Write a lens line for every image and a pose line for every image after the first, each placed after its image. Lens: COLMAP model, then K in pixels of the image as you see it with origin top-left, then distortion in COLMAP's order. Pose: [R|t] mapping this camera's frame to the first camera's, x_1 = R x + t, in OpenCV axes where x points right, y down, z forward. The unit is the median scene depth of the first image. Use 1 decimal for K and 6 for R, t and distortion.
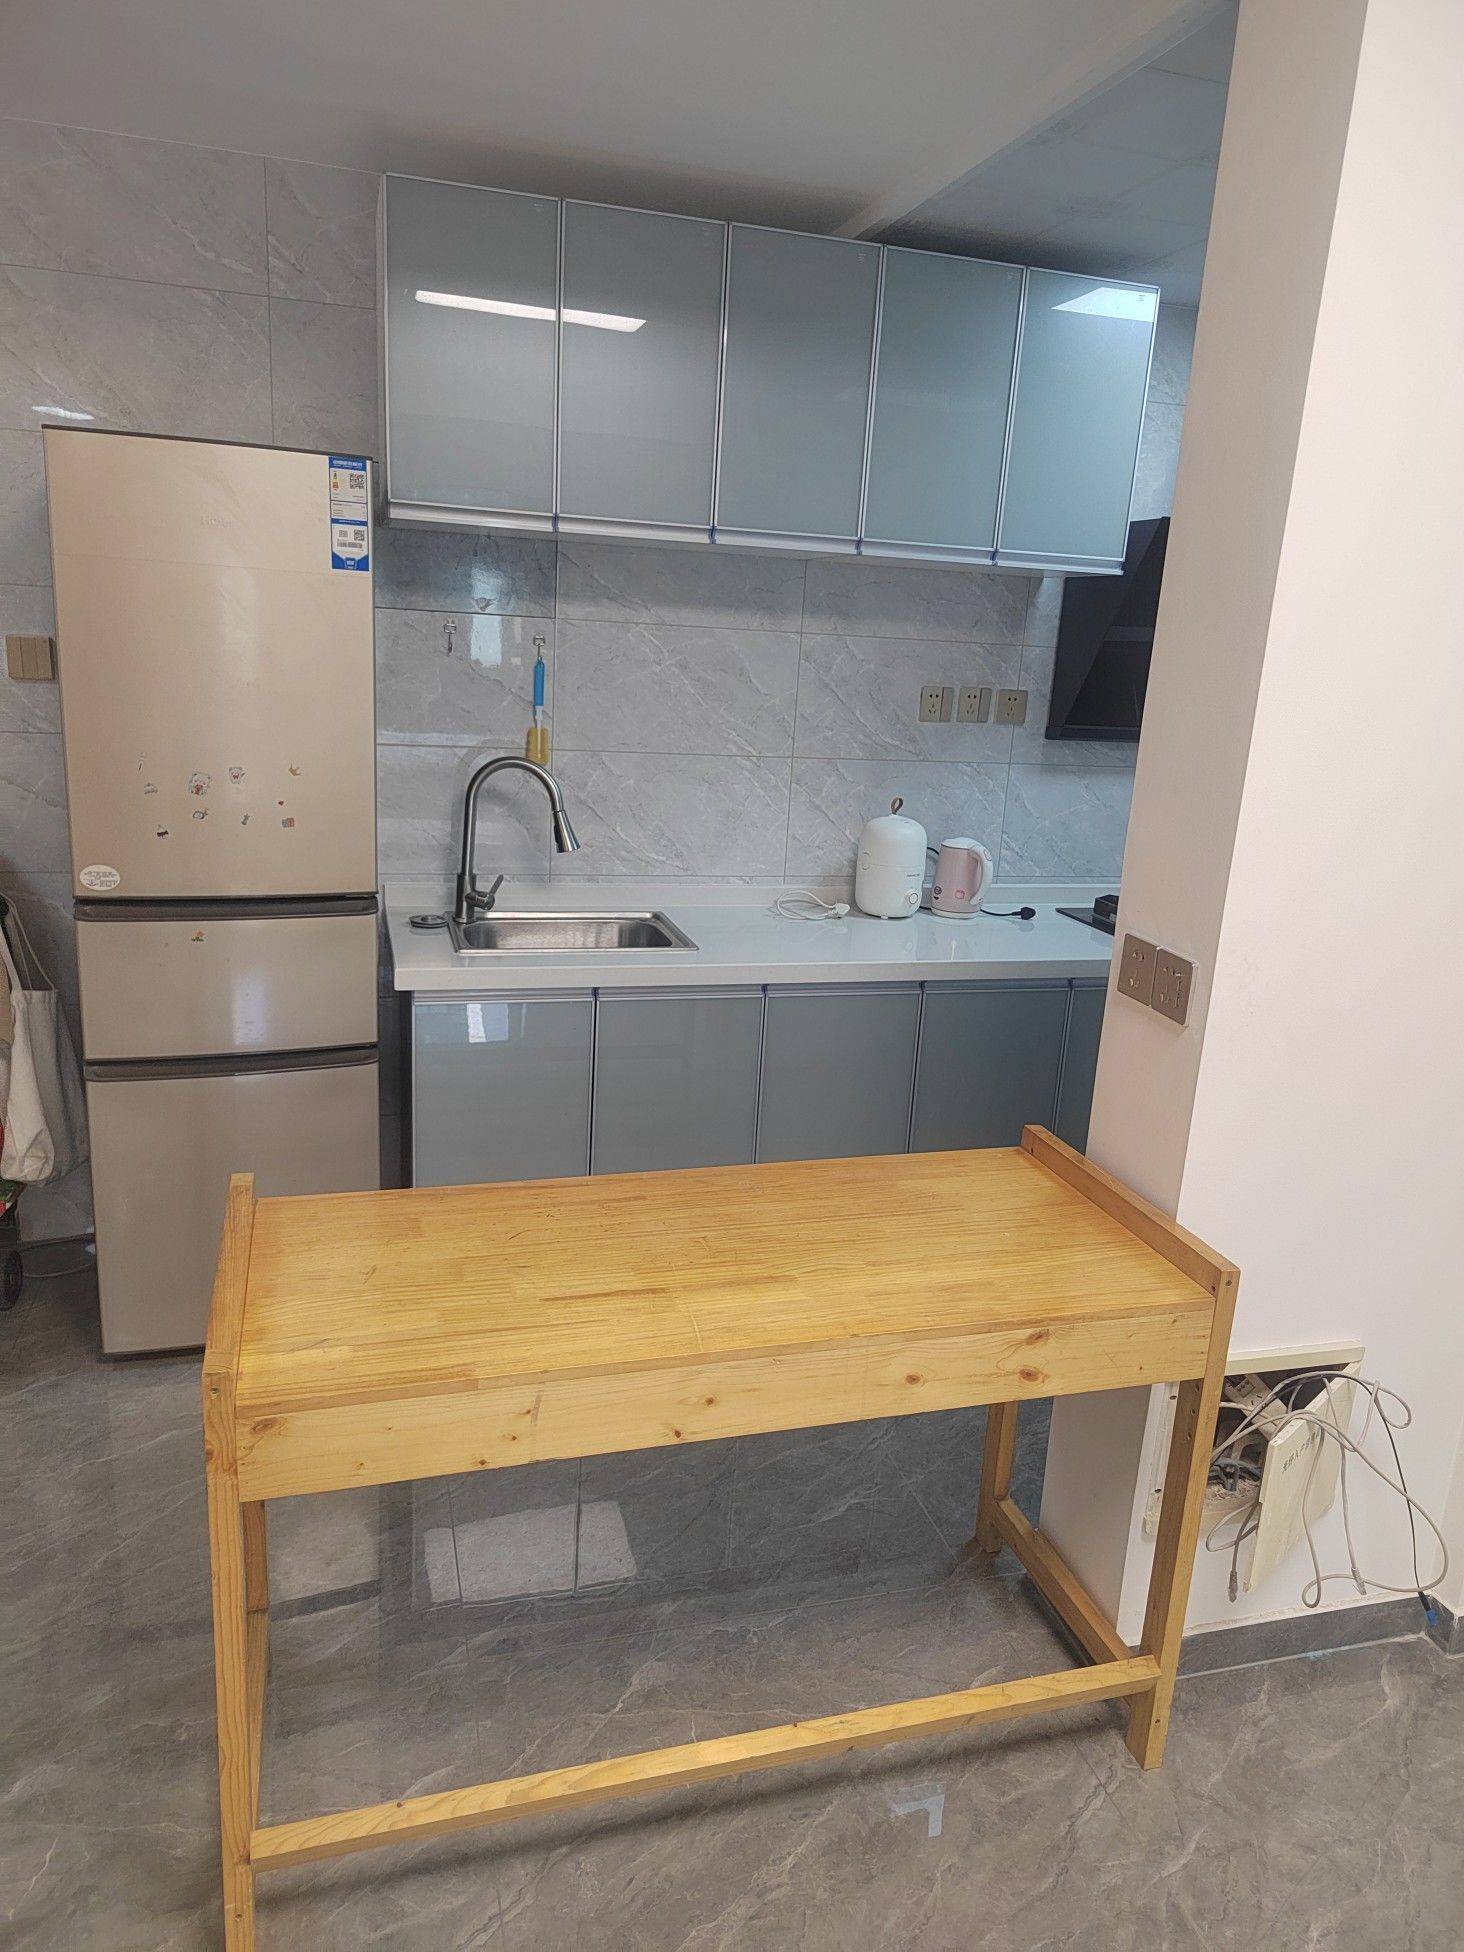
lens RADIAL K [[1350.3, 0, 736.8], [0, 1350.3, 975.3], [0, 0, 1]] dist [0.028743, -0.005461]
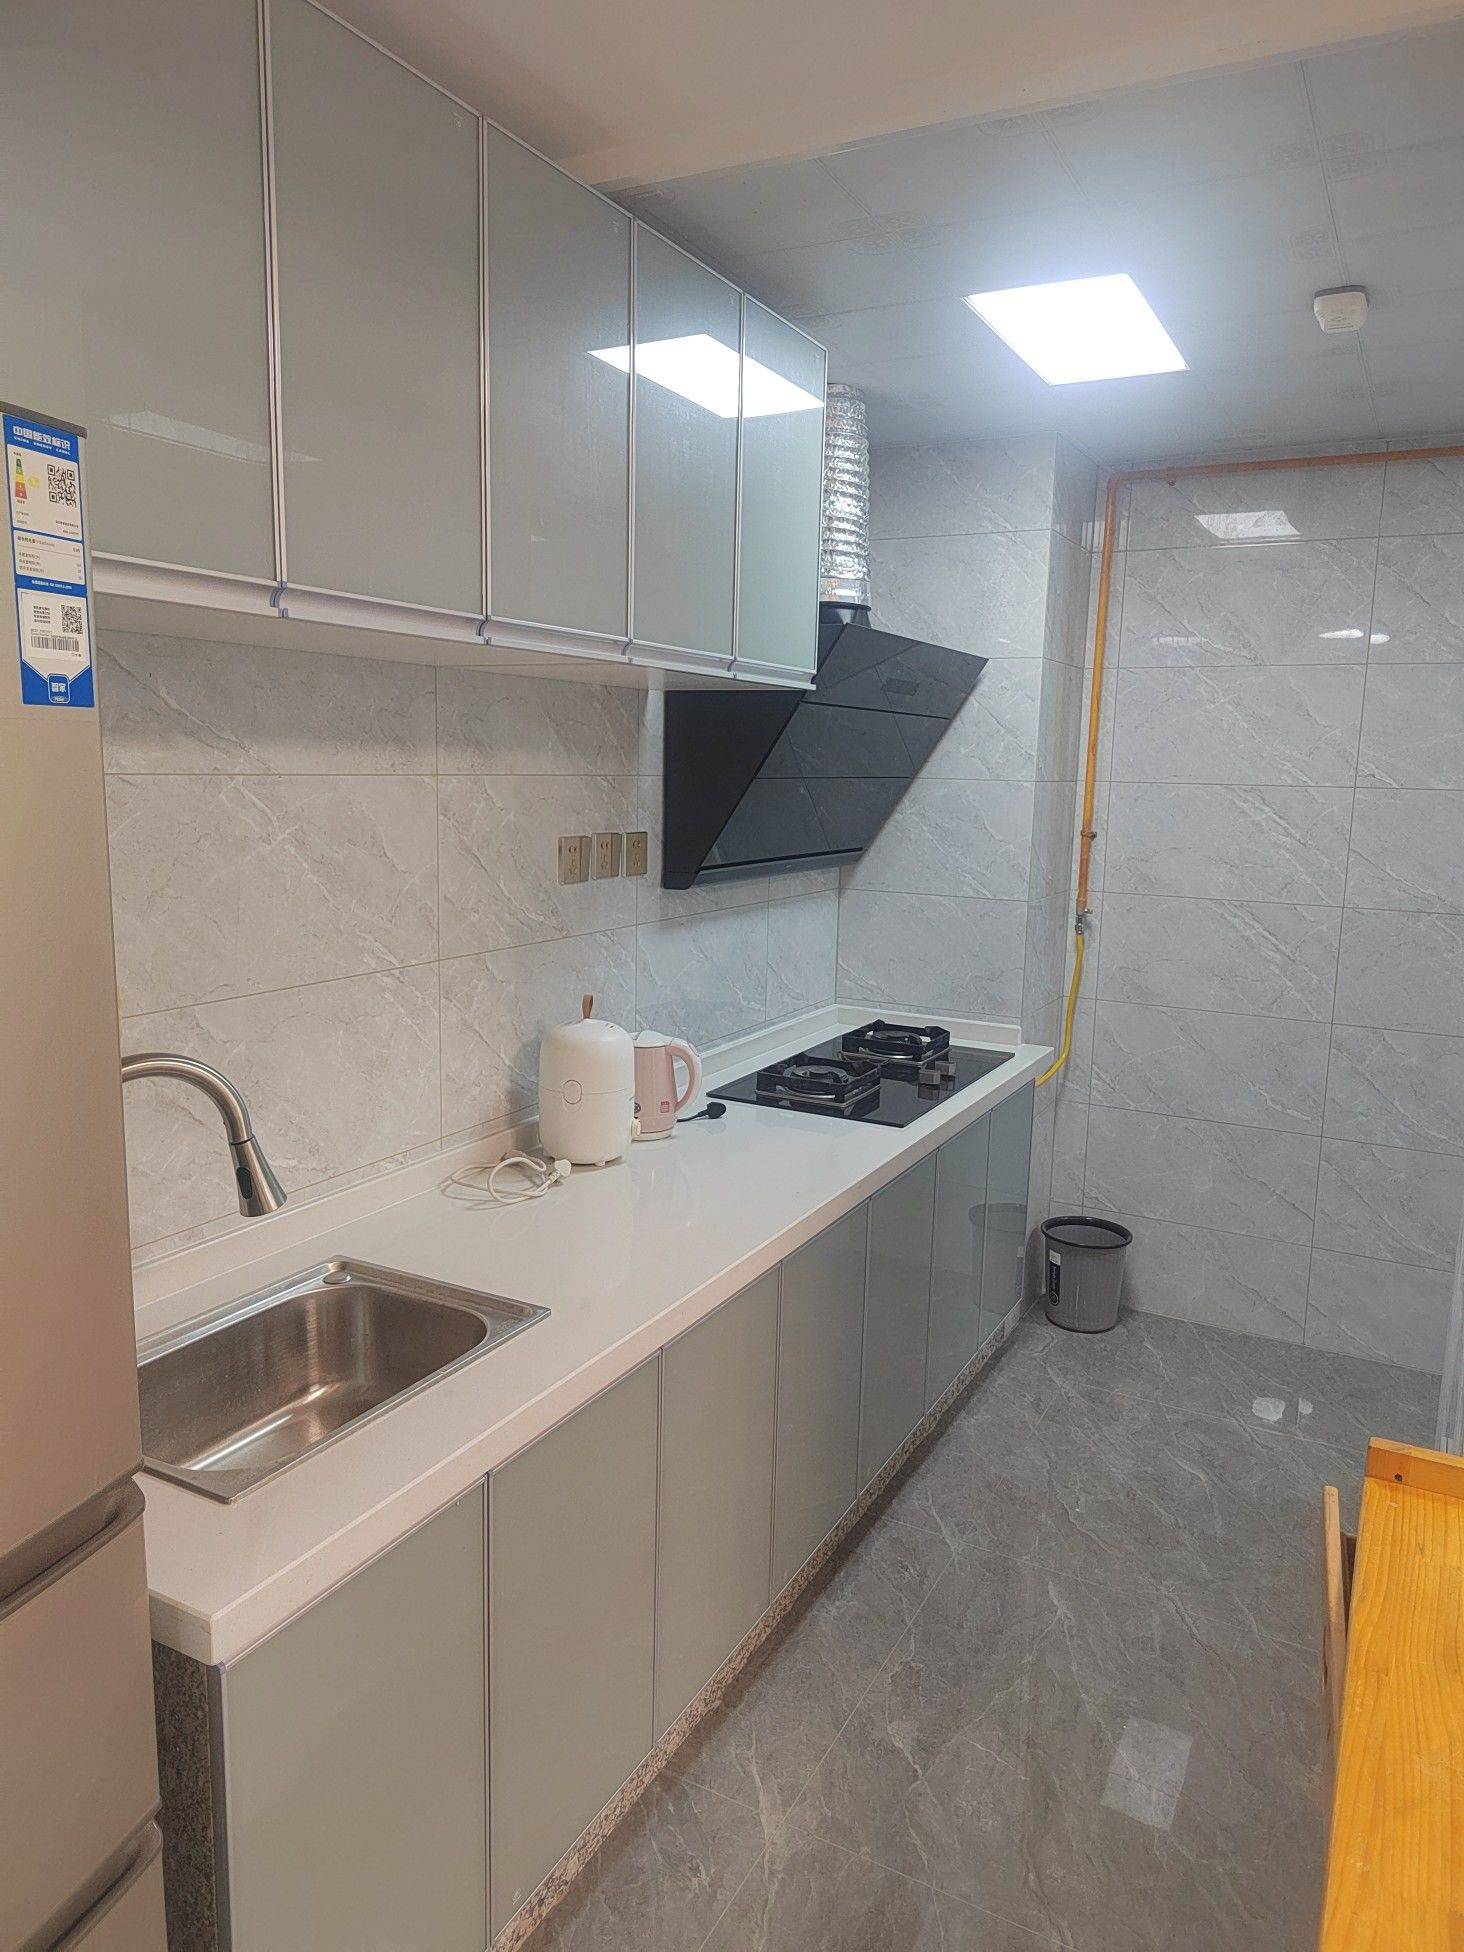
lens RADIAL K [[1350.3, 0, 730.5], [0, 1350.3, 974.0], [0, 0, 1]] dist [0.028743, -0.005461]
pose [[0.698508, -0.153199, 0.699011, -0.327106], [0.194664, 0.980658, 0.020403, -0.143863], [-0.688616, 0.121821, 0.714820, 0.443246]]
